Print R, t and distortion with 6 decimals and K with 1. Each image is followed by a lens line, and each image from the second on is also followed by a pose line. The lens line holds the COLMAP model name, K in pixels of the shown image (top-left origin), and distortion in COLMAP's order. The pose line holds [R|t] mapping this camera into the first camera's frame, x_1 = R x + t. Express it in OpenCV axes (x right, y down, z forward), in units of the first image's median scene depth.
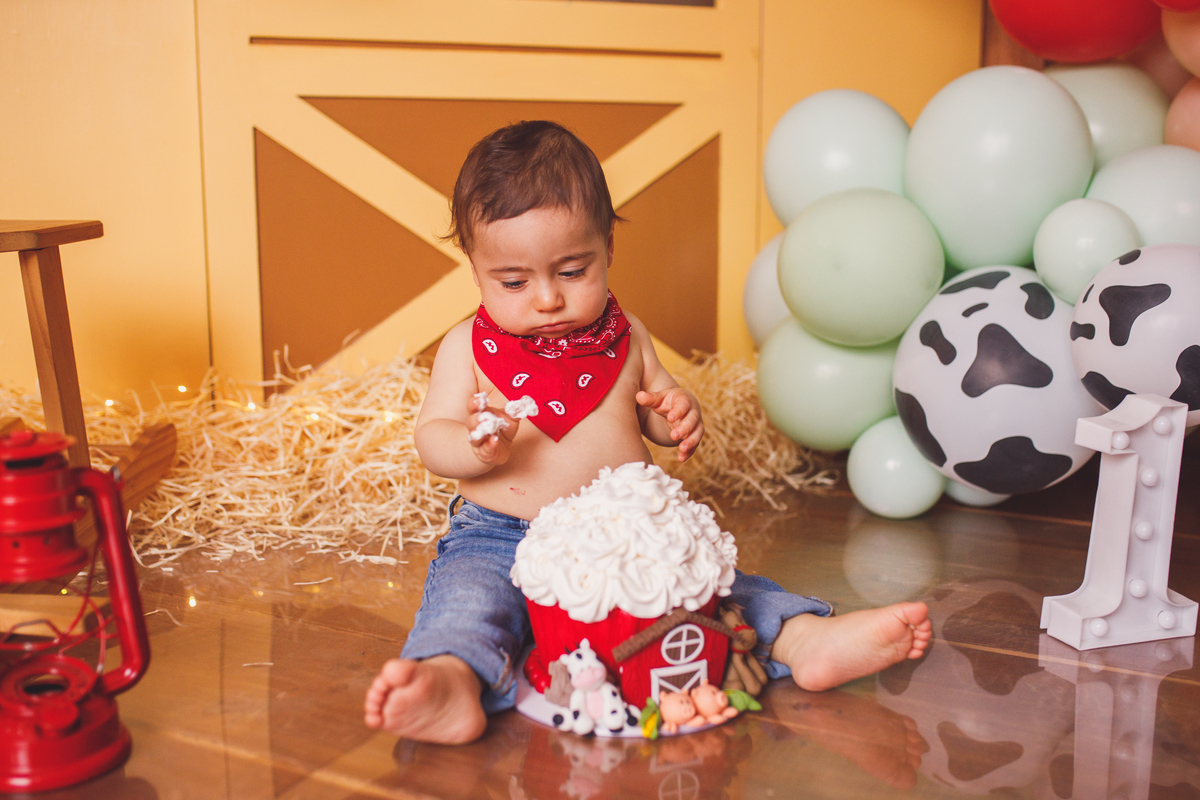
lens RADIAL K [[1313.3, 0, 605.5], [0, 1313.3, 398.8], [0, 0, 1]] dist [-0.017174, -0.005284]
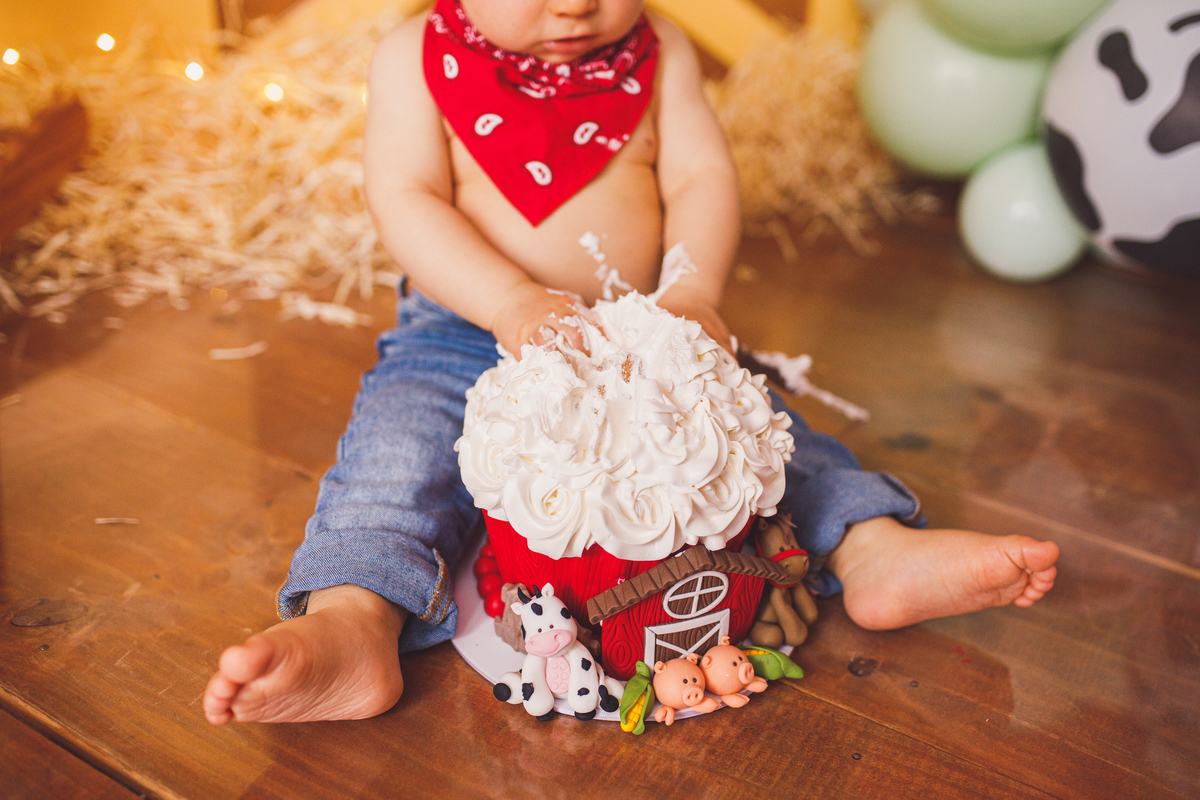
lens RADIAL K [[1215.6, 0, 624.1], [0, 1215.6, 395.6], [0, 0, 1]] dist [-0.014981, 0.012381]
pose [[0.996381, 0.074648, -0.040656, 0.038618], [-0.056361, 0.938228, 0.341396, -0.112785], [0.063630, -0.337869, 0.939040, 0.432960]]
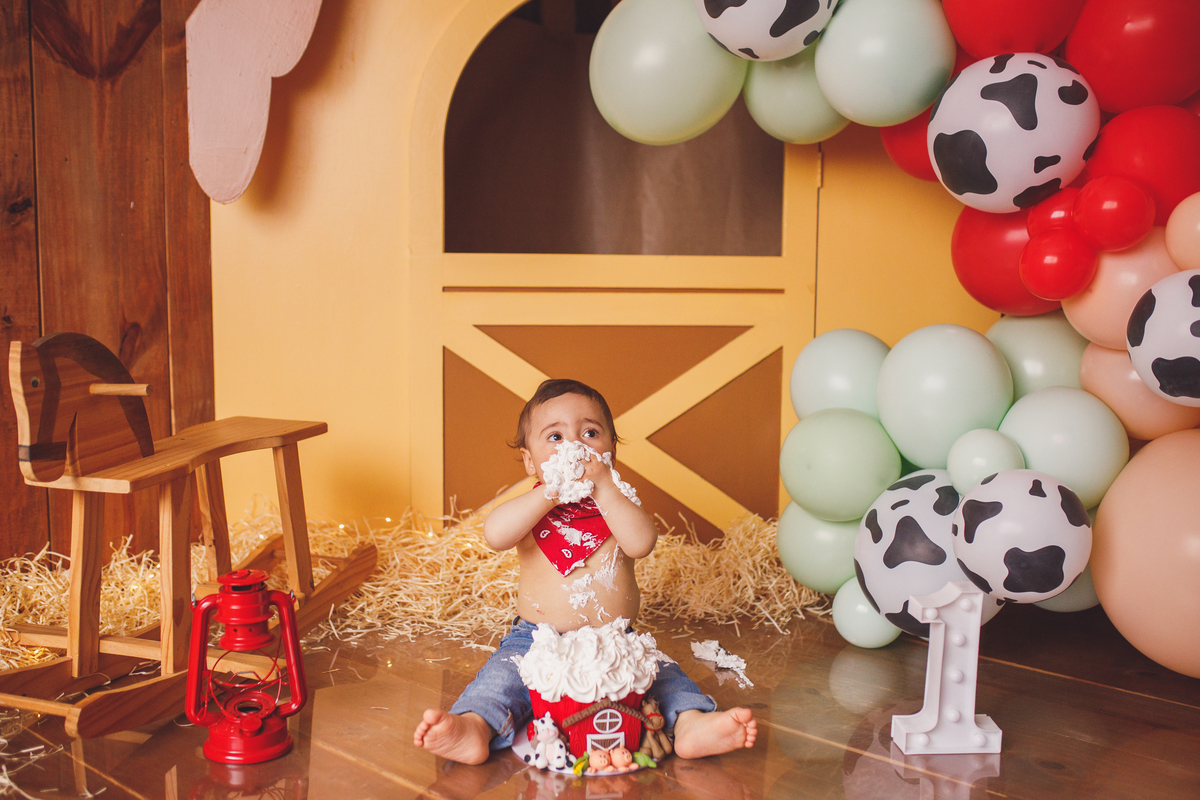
lens RADIAL K [[1284.2, 0, 579.9], [0, 1284.2, 403.4], [0, 0, 1]] dist [-0.019686, -0.012371]
pose [[0.962917, 0.035629, -0.267436, 0.423535], [-0.049746, 0.997693, -0.046198, -0.128340], [0.265173, 0.057789, 0.962468, -0.553441]]
